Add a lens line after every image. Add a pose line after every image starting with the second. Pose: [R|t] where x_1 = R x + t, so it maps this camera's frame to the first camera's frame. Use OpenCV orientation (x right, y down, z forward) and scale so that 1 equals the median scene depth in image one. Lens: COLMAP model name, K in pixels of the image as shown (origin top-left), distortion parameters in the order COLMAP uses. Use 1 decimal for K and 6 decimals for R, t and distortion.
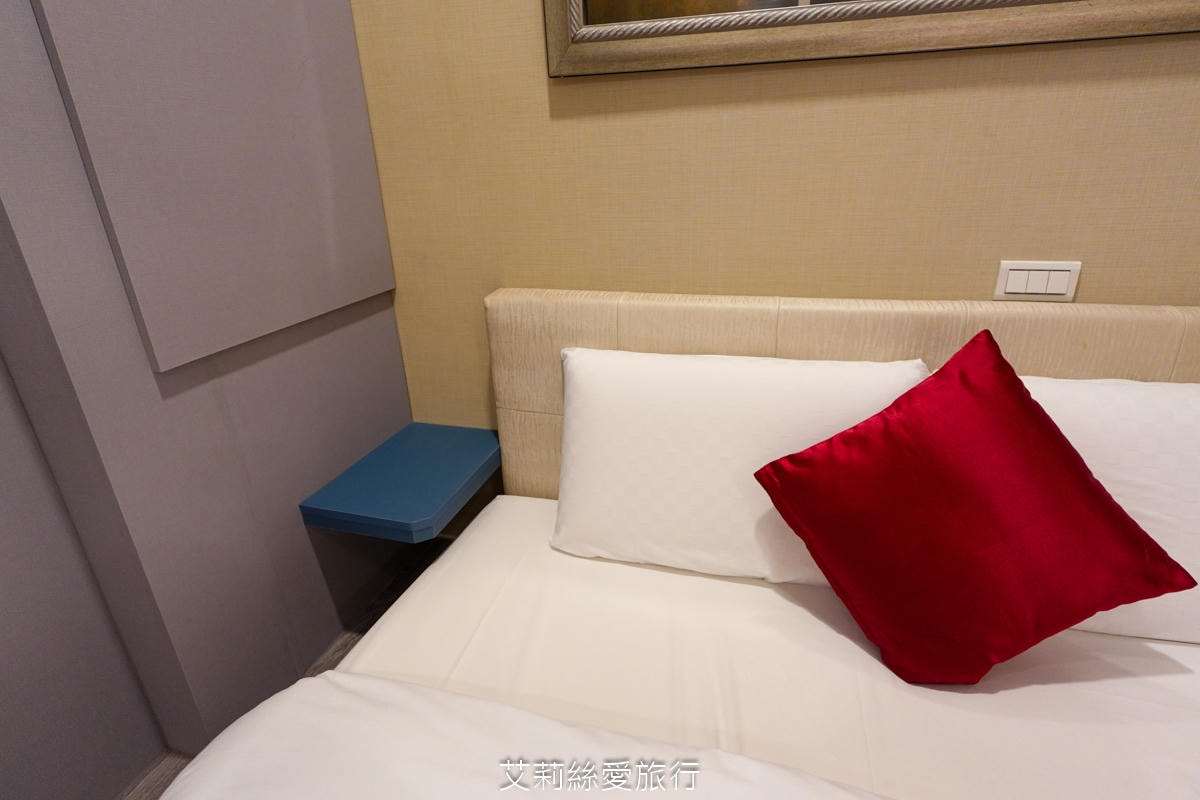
lens RADIAL K [[604.9, 0, 600.0], [0, 604.9, 400.0], [0, 0, 1]] dist [-0.000248, 0.000216]
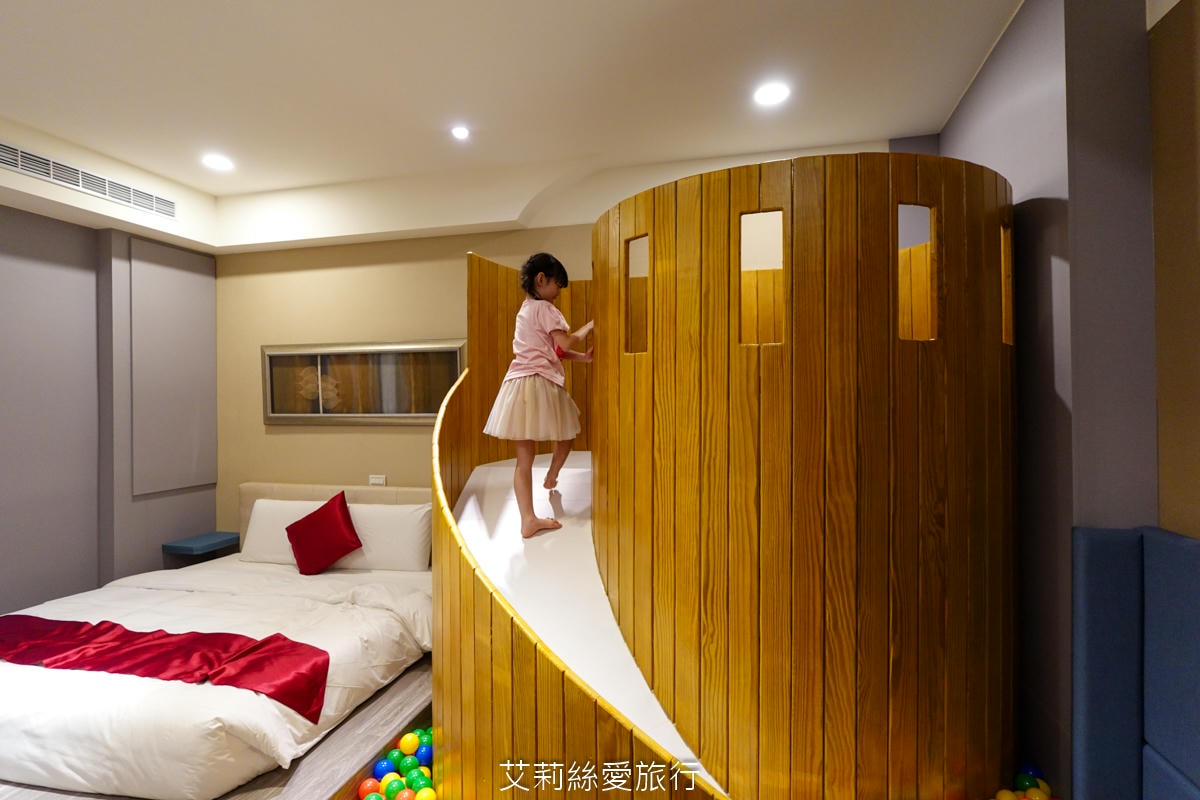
lens RADIAL K [[604.9, 0, 600.0], [0, 604.9, 400.0], [0, 0, 1]] dist [-0.000248, 0.000216]
pose [[0.998945, 0.026056, 0.037807, 1.940521], [-0.010136, 0.928221, -0.371892, 0.721230], [-0.044783, 0.371117, 0.927506, -2.732234]]
